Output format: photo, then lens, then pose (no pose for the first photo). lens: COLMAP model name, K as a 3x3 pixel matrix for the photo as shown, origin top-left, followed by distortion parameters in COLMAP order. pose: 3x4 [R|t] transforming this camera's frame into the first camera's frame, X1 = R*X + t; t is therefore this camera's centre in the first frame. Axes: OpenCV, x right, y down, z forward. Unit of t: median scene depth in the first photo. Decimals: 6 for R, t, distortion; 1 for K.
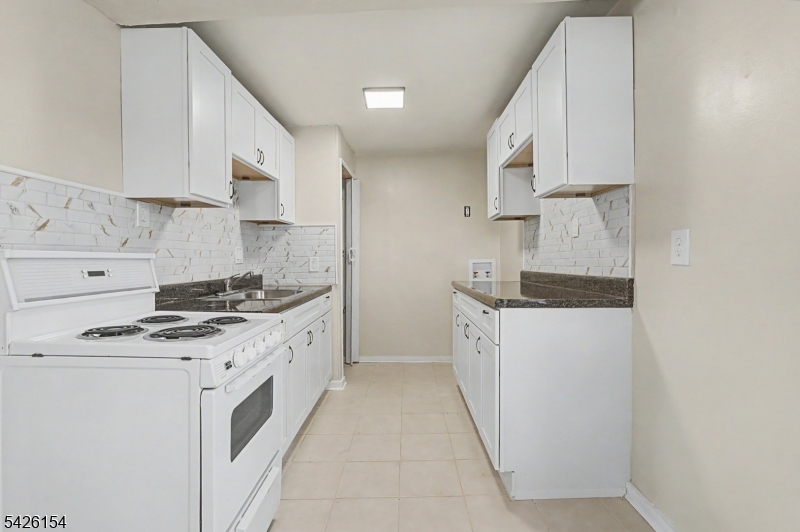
lens RADIAL K [[355.7, 0, 400.0], [0, 355.7, 266.0], [0, 0, 1]] dist [0.001631, 0.000176]
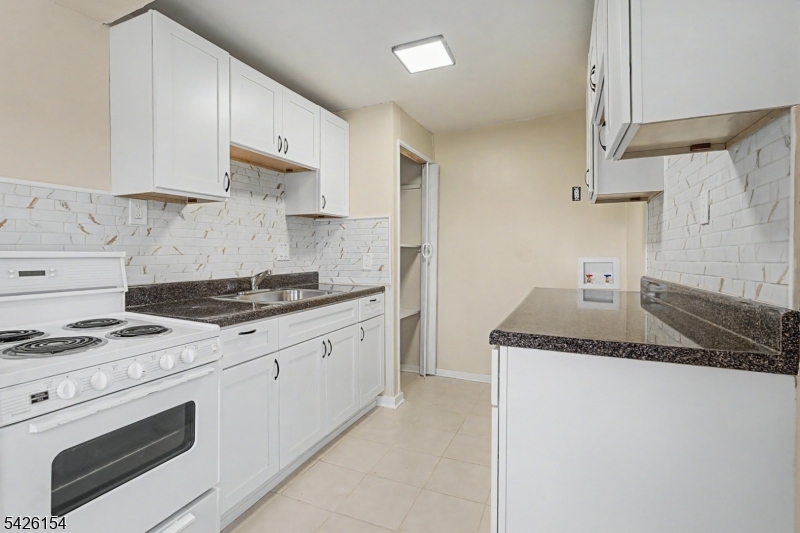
lens RADIAL K [[364.5, 0, 400.7], [0, 364.5, 258.3], [0, 0, 1]] dist [-0.002461, 0.000135]
pose [[0.920322, 0.012330, -0.390967, 0.259914], [-0.014108, 0.999899, -0.001676, -0.018006], [0.390907, 0.007059, 0.920403, 0.262695]]
